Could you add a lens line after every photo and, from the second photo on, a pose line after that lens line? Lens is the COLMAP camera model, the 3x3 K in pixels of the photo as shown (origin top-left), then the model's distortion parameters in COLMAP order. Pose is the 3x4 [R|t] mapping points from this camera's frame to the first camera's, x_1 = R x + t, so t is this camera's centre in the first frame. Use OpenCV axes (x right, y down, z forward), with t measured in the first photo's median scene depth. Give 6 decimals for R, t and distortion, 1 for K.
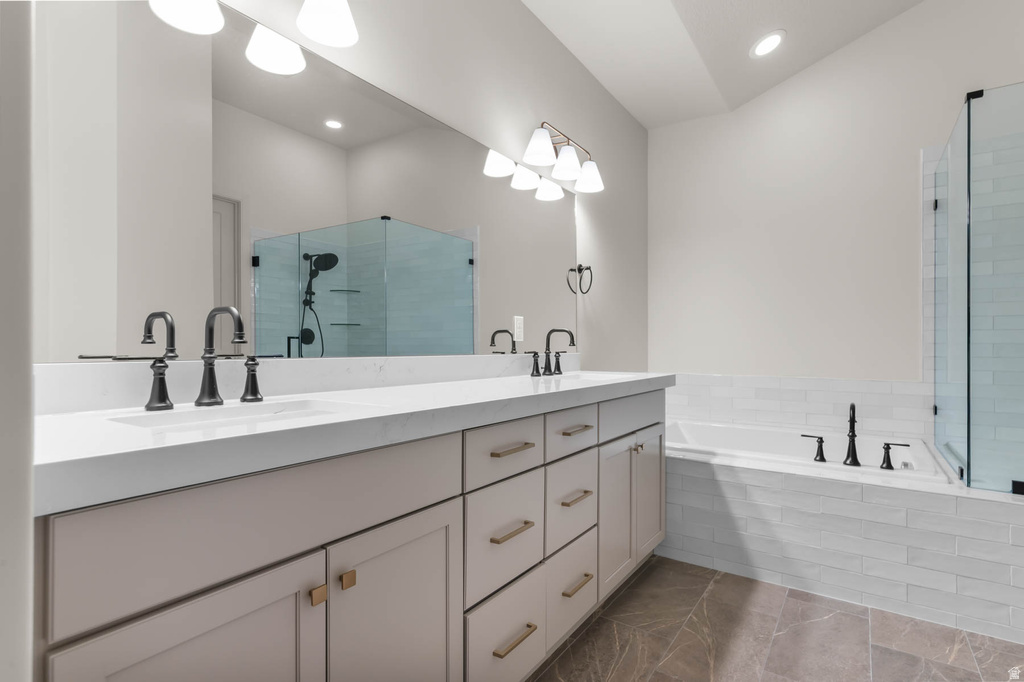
lens RADIAL K [[530.1, 0, 508.4], [0, 530.1, 345.7], [0, 0, 1]] dist [0.005269, 0.001320]
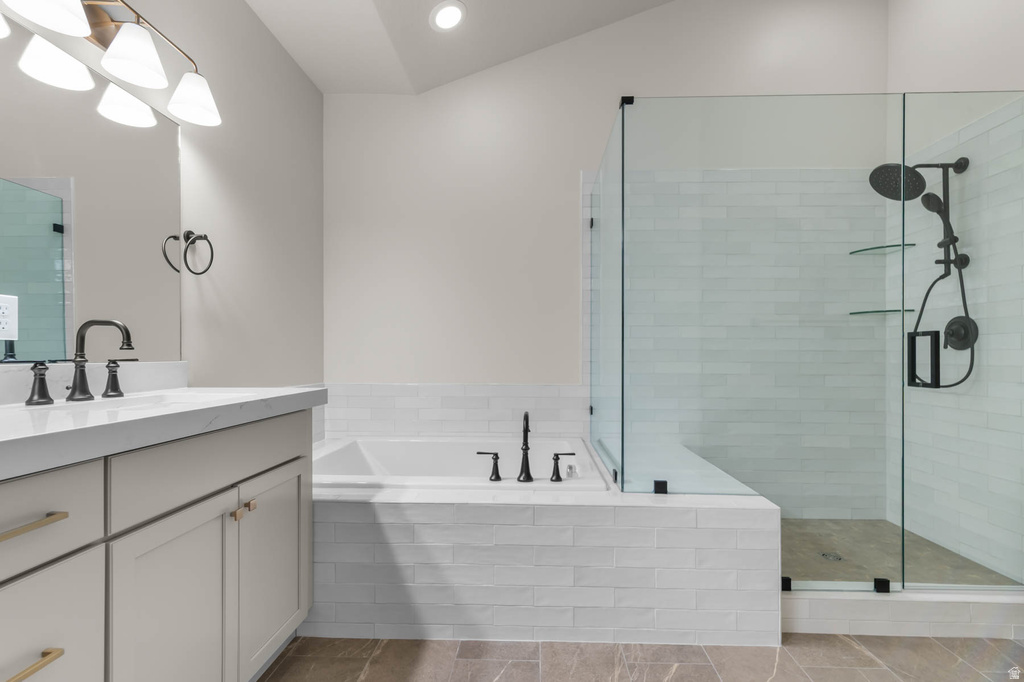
lens RADIAL K [[455.5, 0, 514.7], [0, 455.5, 355.1], [0, 0, 1]] dist [-0.000835, -0.000170]
pose [[0.860463, -0.001667, 0.509510, 0.228292], [-0.000545, 0.999991, 0.004191, 0.004233], [-0.509512, -0.003884, 0.860455, 0.330531]]
